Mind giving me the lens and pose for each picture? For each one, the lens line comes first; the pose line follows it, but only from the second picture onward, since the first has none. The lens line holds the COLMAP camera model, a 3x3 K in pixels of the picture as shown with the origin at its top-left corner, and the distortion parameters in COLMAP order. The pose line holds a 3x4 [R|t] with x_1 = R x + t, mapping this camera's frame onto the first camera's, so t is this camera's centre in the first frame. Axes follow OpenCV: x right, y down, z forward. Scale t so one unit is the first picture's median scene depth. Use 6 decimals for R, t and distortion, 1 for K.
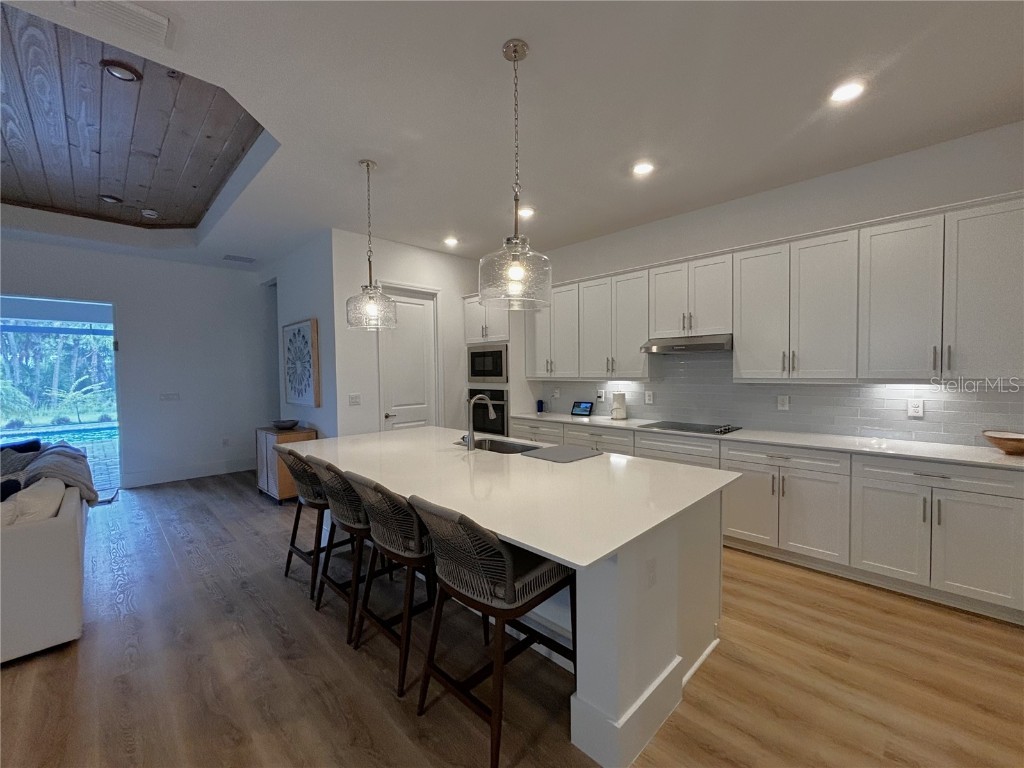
lens RADIAL K [[420.9, 0, 515.1], [0, 420.9, 383.1], [0, 0, 1]] dist [0.000726, -0.000685]
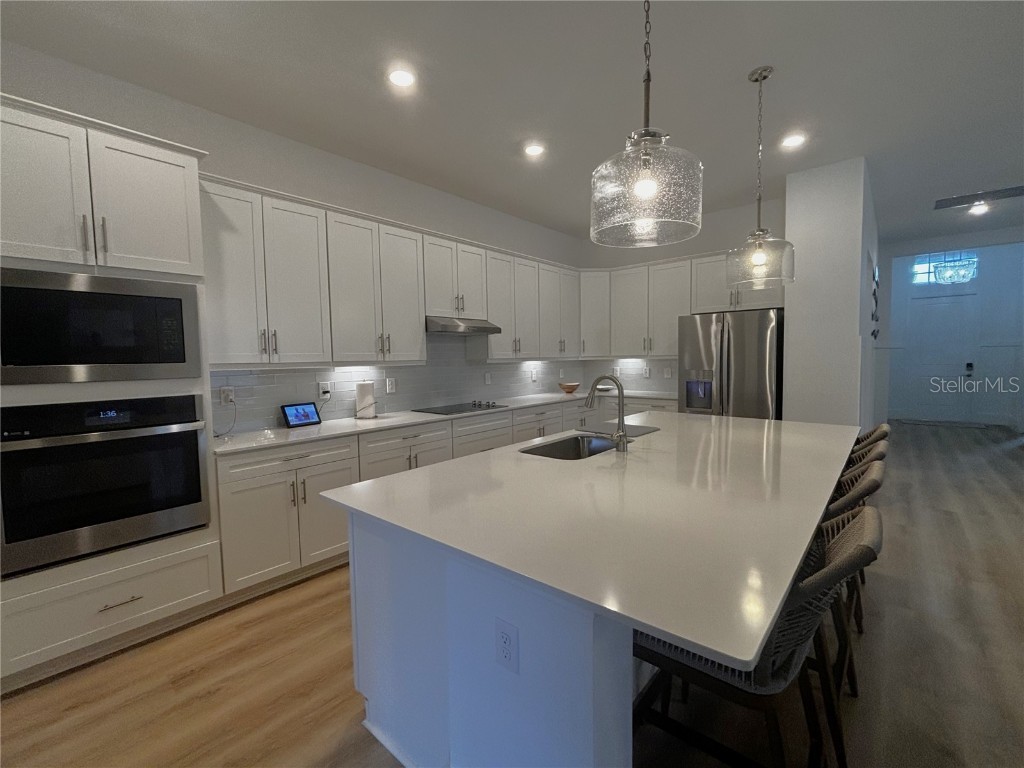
lens RADIAL K [[443.1, 0, 510.8], [0, 443.1, 382.7], [0, 0, 1]] dist [-0.001602, 0.000959]
pose [[-0.071113, -0.048115, 0.996307, -0.562752], [0.045835, 0.997623, 0.051450, -0.004758], [-0.996415, 0.049325, -0.068738, 0.829597]]
